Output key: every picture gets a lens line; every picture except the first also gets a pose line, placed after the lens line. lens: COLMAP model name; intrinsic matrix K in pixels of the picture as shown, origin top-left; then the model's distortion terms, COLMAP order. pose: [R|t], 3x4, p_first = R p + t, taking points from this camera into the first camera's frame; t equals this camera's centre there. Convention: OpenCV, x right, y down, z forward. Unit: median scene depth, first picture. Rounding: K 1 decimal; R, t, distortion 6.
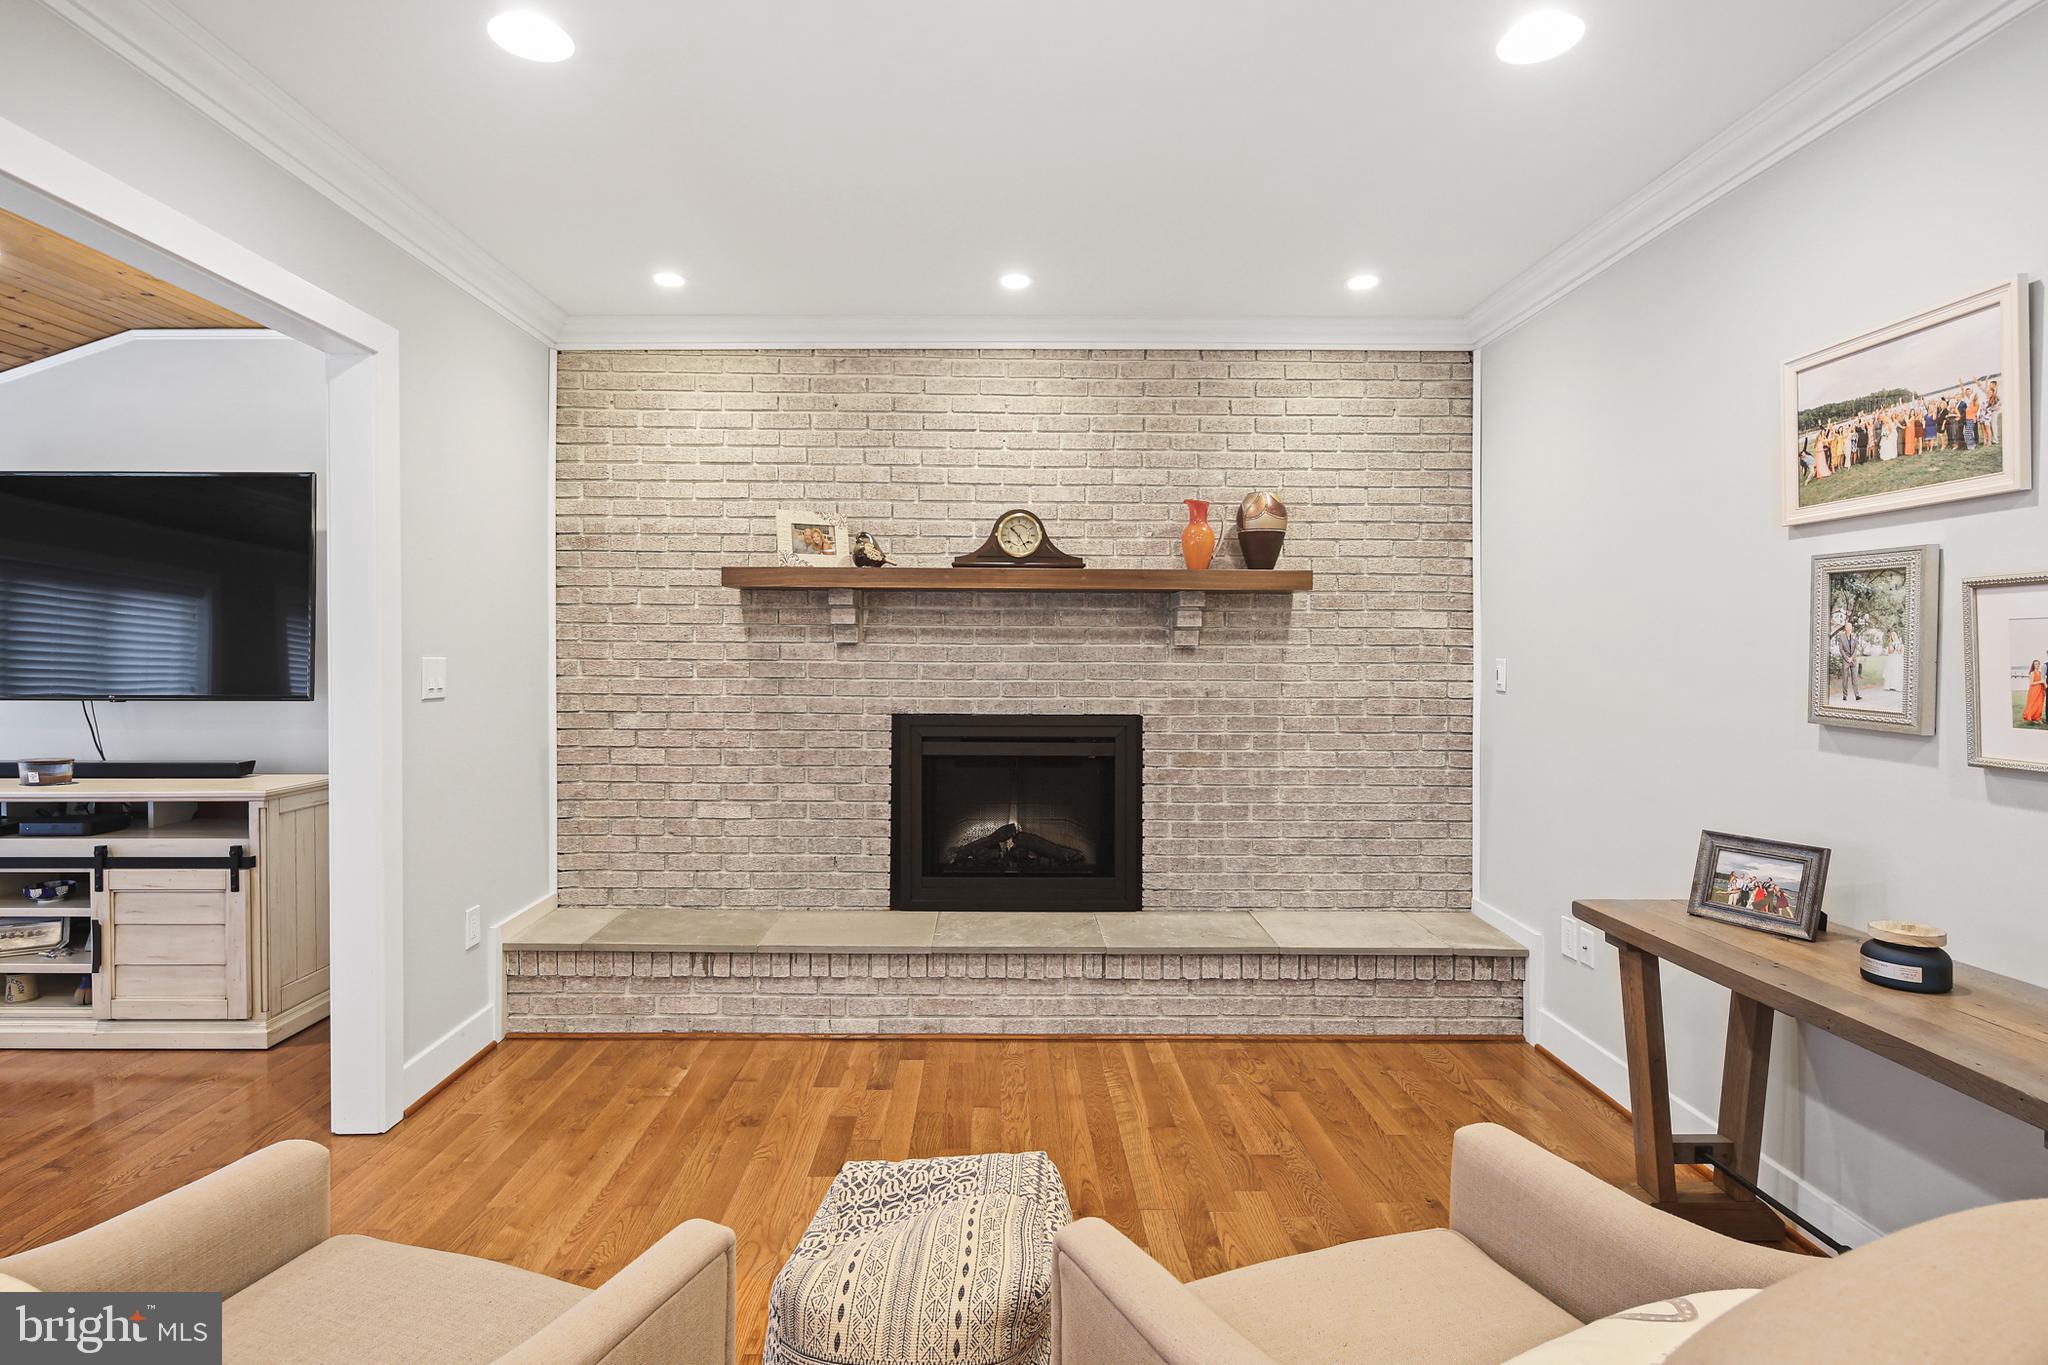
lens RADIAL K [[1009.0, 0, 1010.6], [0, 1009.0, 667.8], [0, 0, 1]] dist [0.004055, -0.005057]
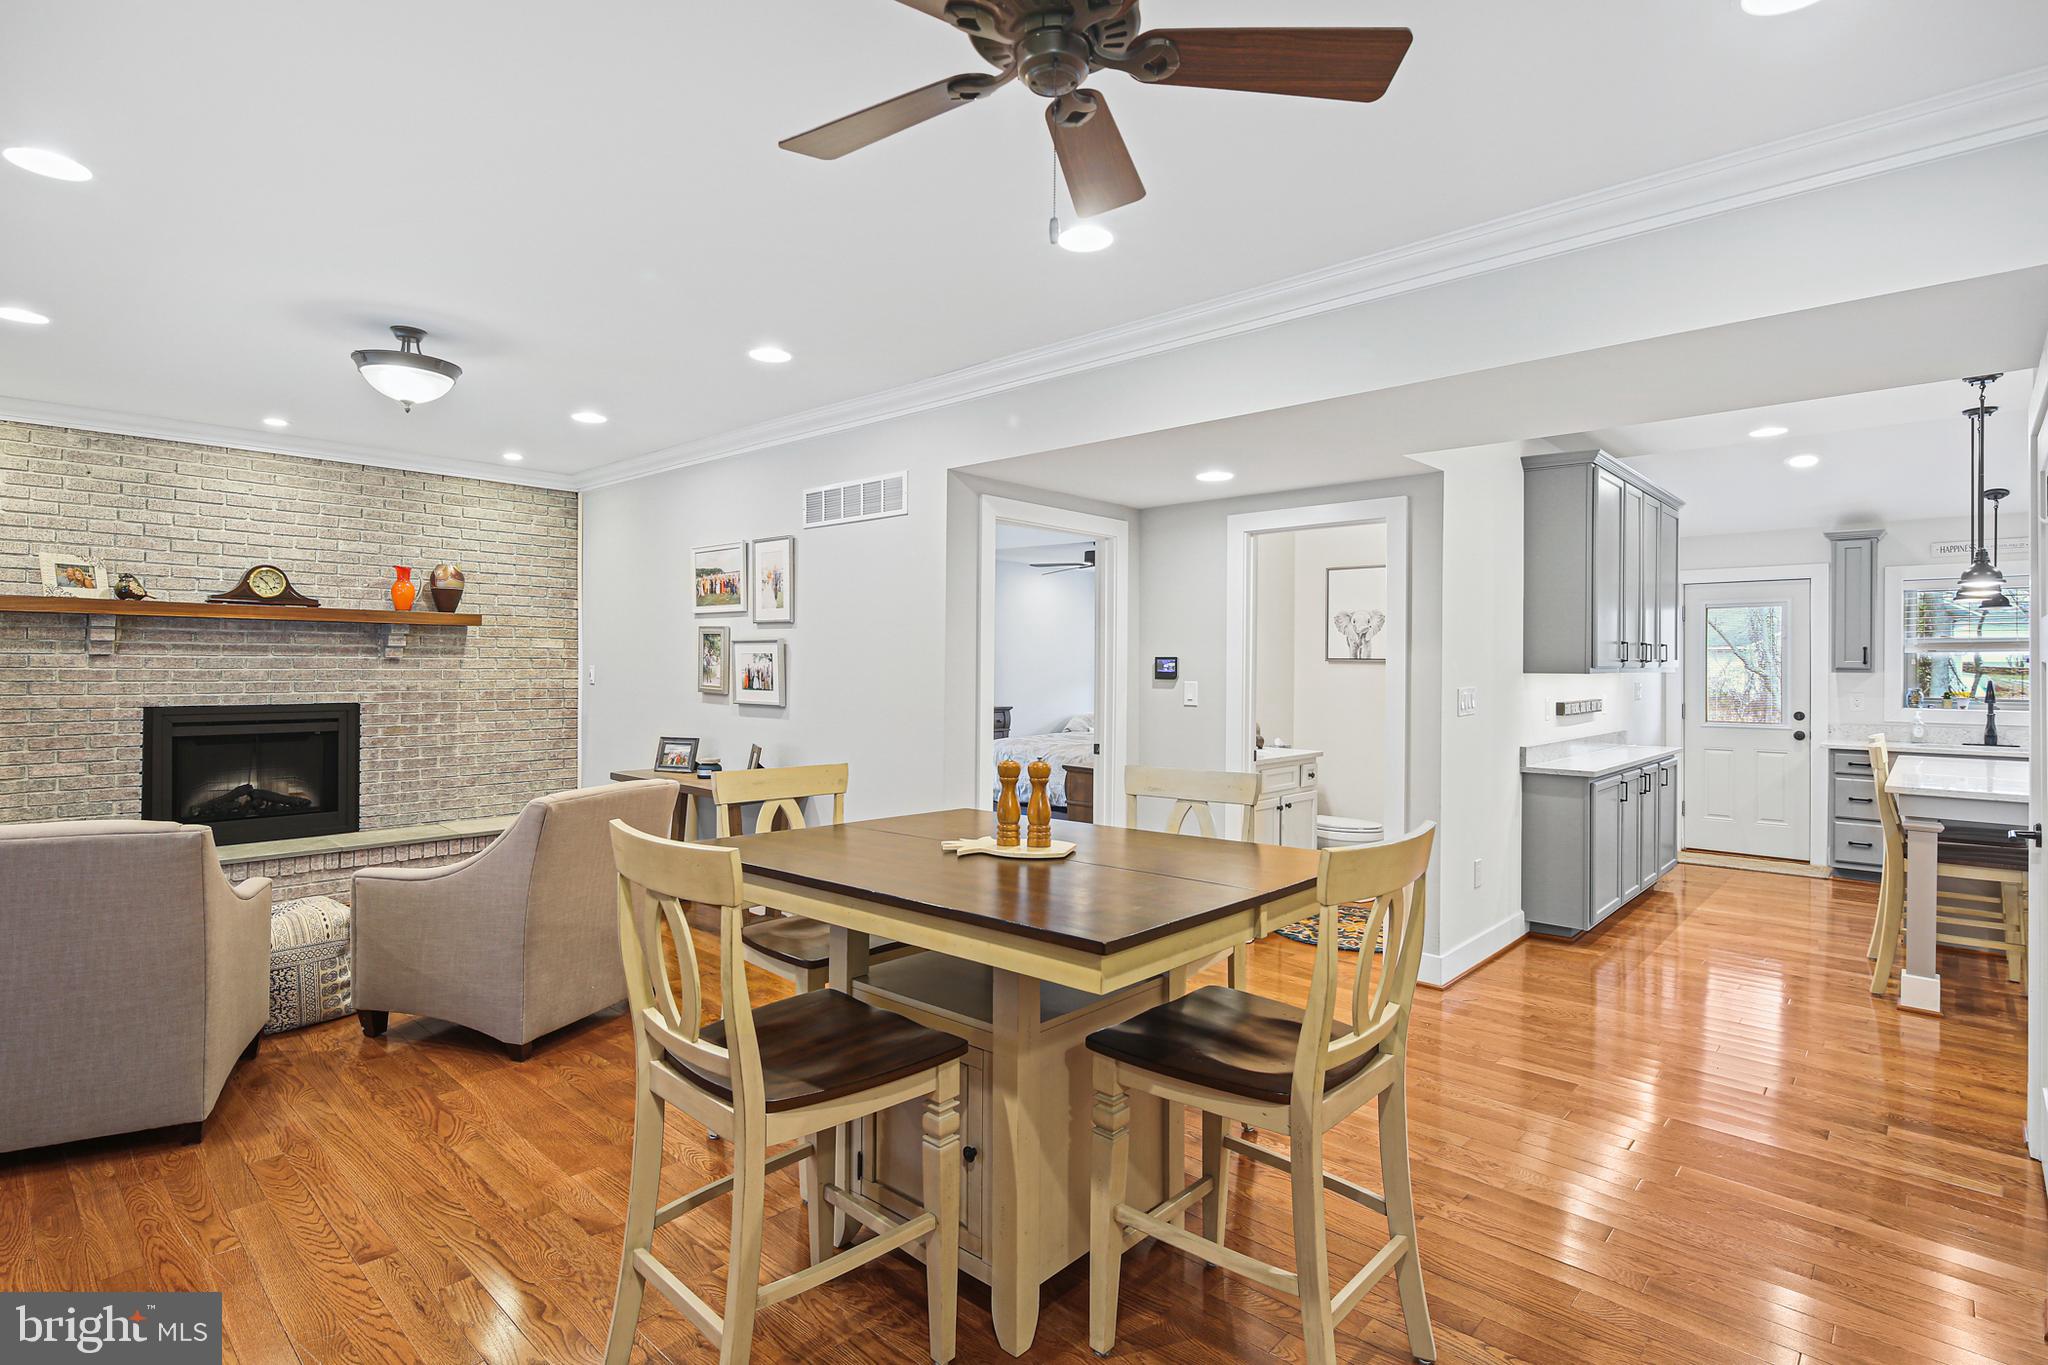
lens RADIAL K [[1009.0, 0, 1020.0], [0, 1009.0, 656.4], [0, 0, 1]] dist [0.004055, -0.005057]
pose [[0.693057, 0.006191, 0.720856, -0.280017], [0.004797, 0.999901, -0.013200, 0.001401], [-0.720866, 0.012607, 0.692959, -0.782717]]
